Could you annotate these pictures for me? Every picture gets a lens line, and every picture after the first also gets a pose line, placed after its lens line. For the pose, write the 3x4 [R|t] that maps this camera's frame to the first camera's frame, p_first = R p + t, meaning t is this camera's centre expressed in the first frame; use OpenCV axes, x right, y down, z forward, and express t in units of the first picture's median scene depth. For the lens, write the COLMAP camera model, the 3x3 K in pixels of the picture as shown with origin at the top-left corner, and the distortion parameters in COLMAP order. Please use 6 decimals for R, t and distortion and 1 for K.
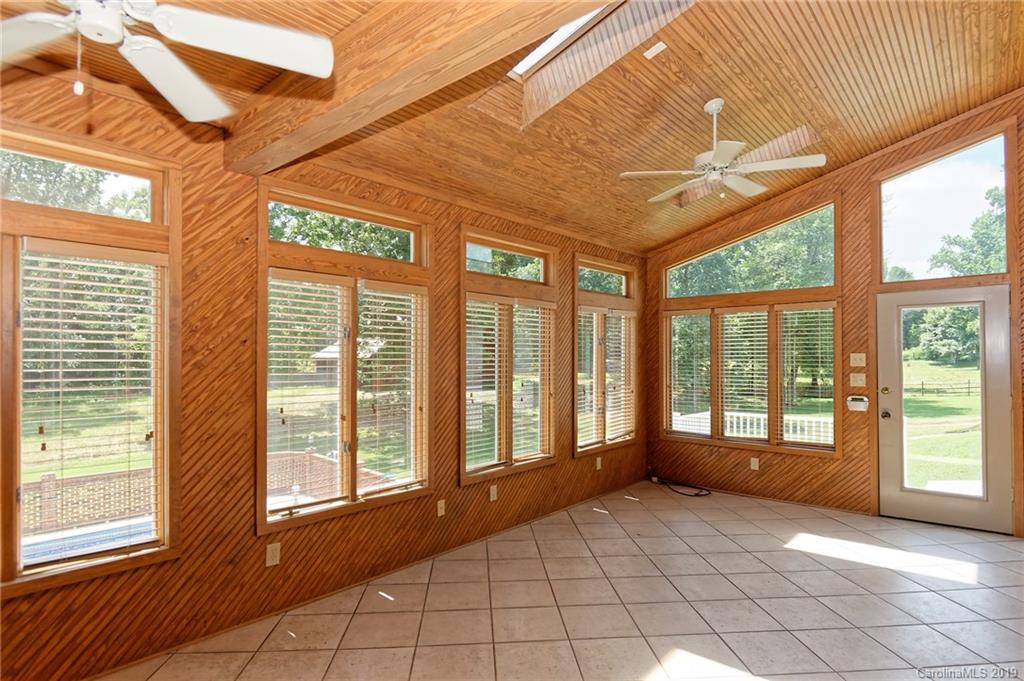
lens RADIAL K [[557.7, 0, 515.0], [0, 557.7, 348.6], [0, 0, 1]] dist [-0.003200, -0.000434]
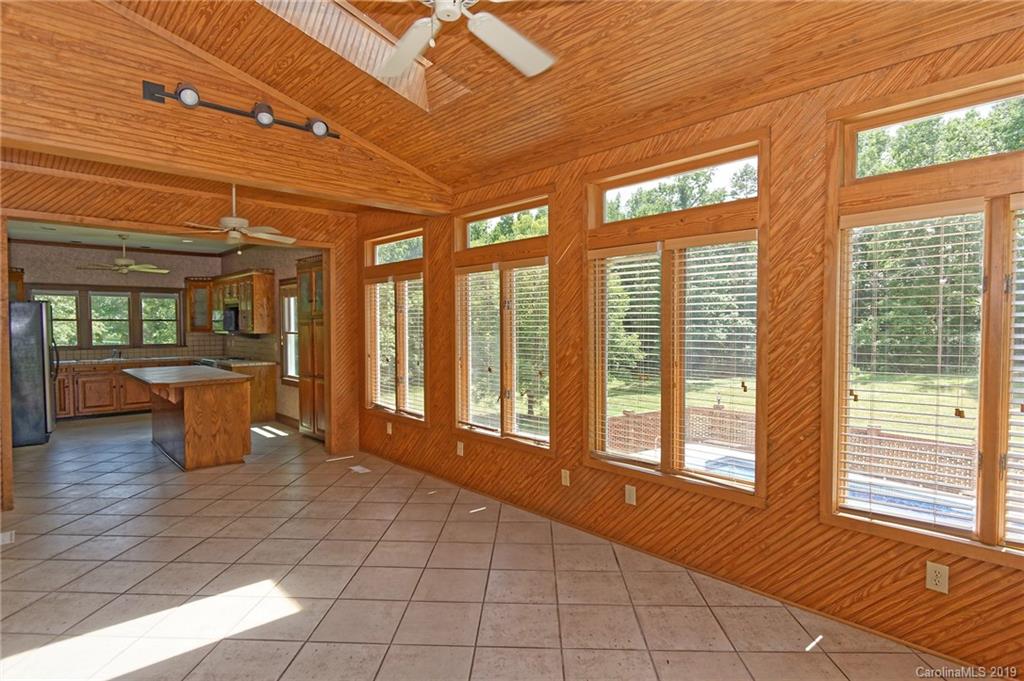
lens RADIAL K [[545.0, 0, 512.0], [0, 545.0, 340.5], [0, 0, 1]] dist [-0.000909, -0.000520]
pose [[-0.111780, 0.026578, -0.993377, 0.868165], [0.007451, 0.999637, 0.025907, 0.019794], [0.993705, -0.004506, -0.111937, 1.068479]]
